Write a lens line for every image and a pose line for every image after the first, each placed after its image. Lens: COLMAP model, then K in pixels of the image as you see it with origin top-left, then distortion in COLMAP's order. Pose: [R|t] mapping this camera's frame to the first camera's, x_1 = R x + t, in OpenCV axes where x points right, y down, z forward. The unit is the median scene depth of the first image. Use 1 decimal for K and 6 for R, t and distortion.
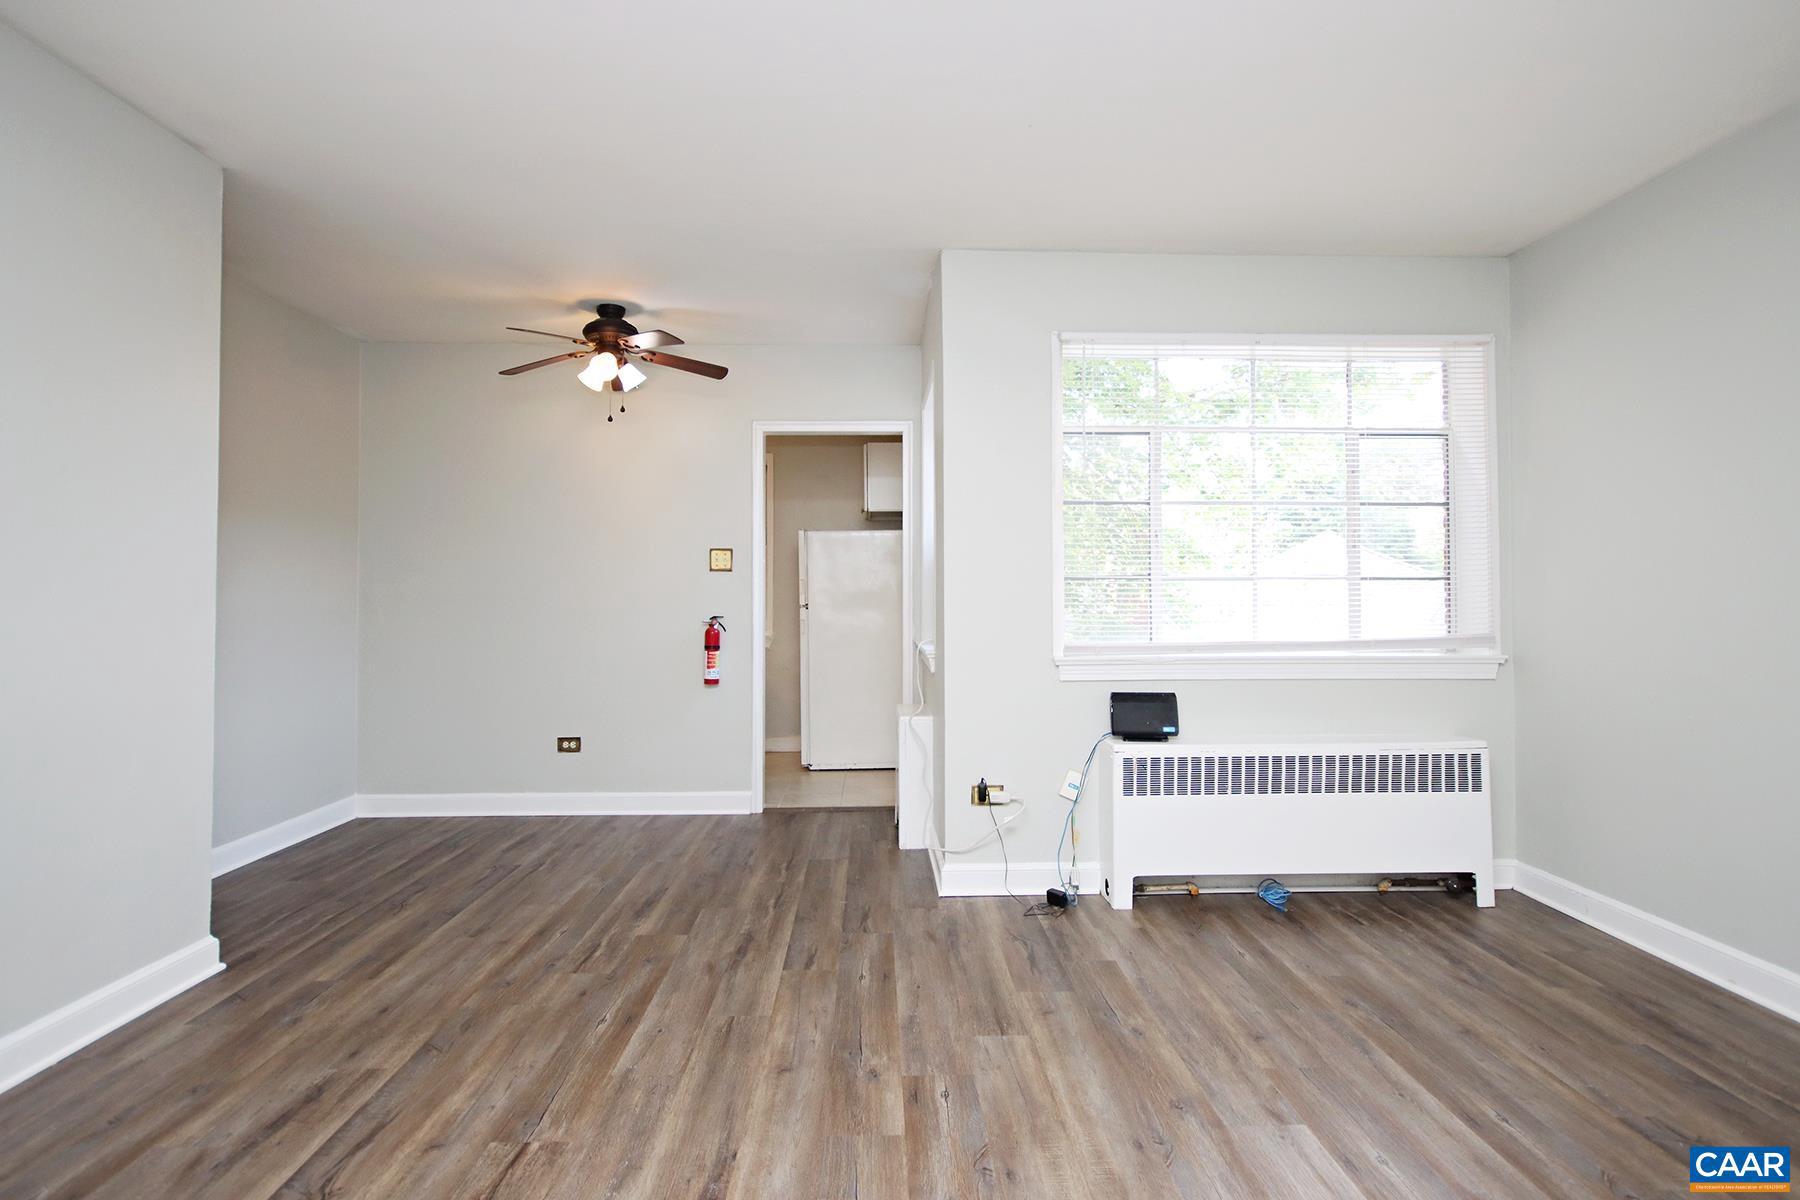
lens RADIAL K [[928.5, 0, 900.2], [0, 928.5, 596.2], [0, 0, 1]] dist [0.000253, -0.003383]
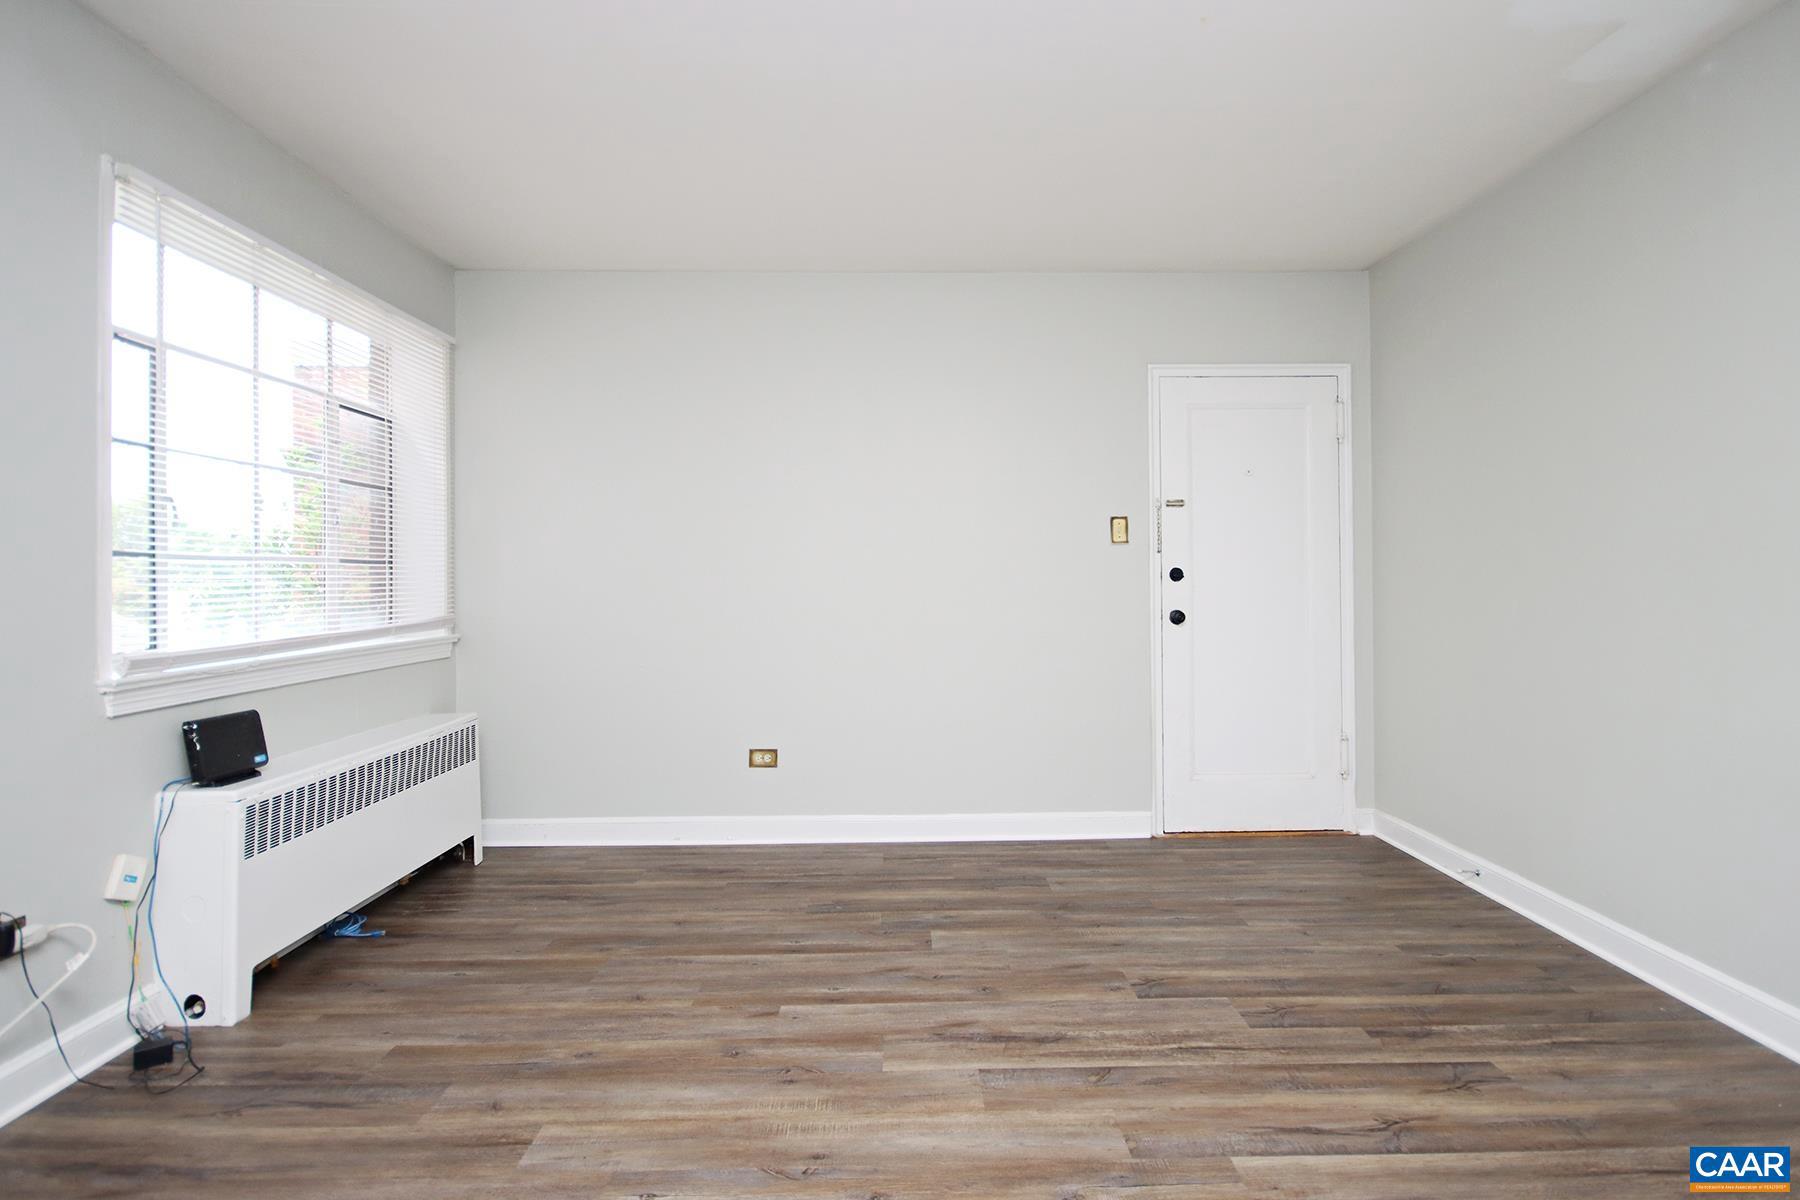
lens RADIAL K [[928.5, 0, 923.5], [0, 928.5, 587.0], [0, 0, 1]] dist [0.000253, -0.003383]
pose [[0.015387, -0.008143, 0.999848, -0.500244], [0.009949, 0.999919, 0.007991, 0.004468], [-0.999832, 0.009825, 0.015467, 0.501035]]
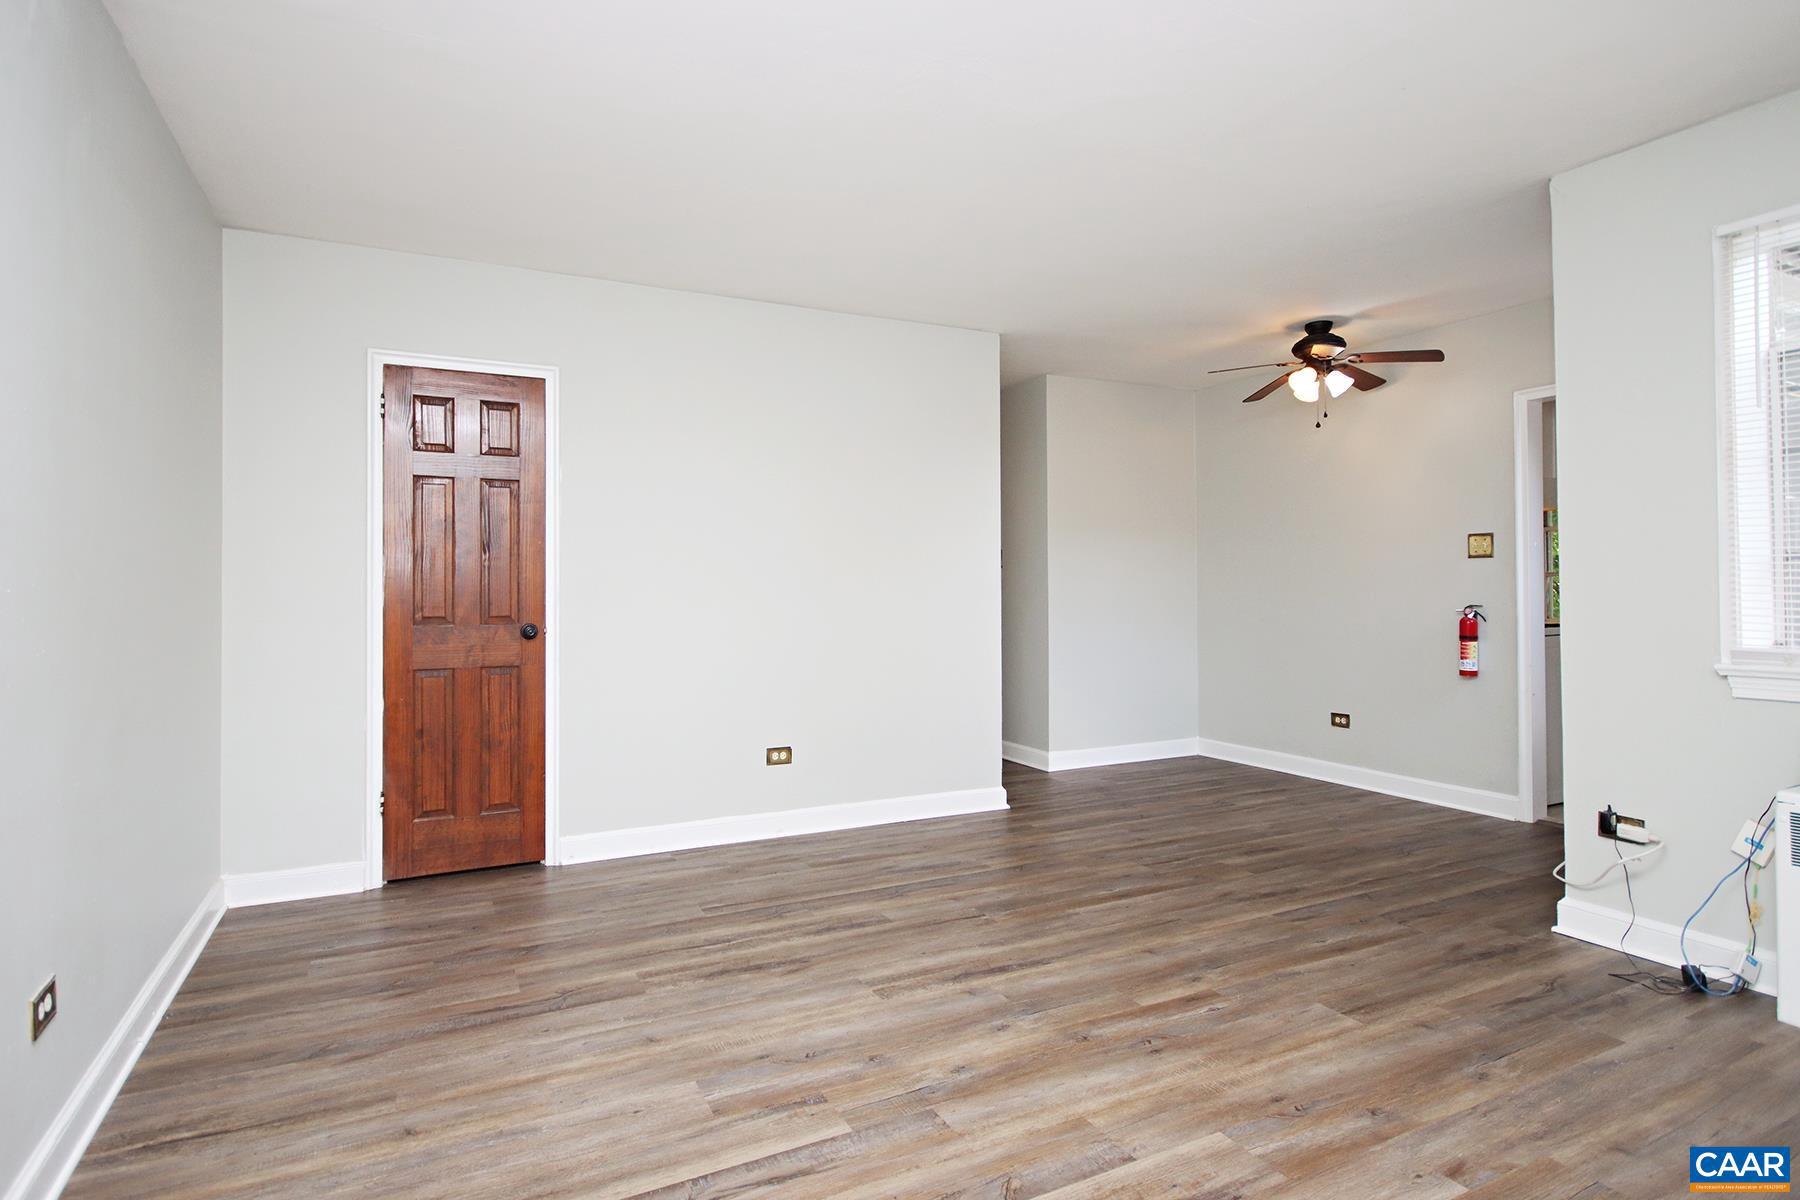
lens RADIAL K [[928.5, 0, 894.6], [0, 928.5, 592.0], [0, 0, 1]] dist [0.000253, -0.003383]
pose [[0.423726, 0.002562, -0.905787, 0.631804], [0.004464, 0.999978, 0.004917, 0.001139], [0.905780, -0.006126, 0.423705, 0.093962]]
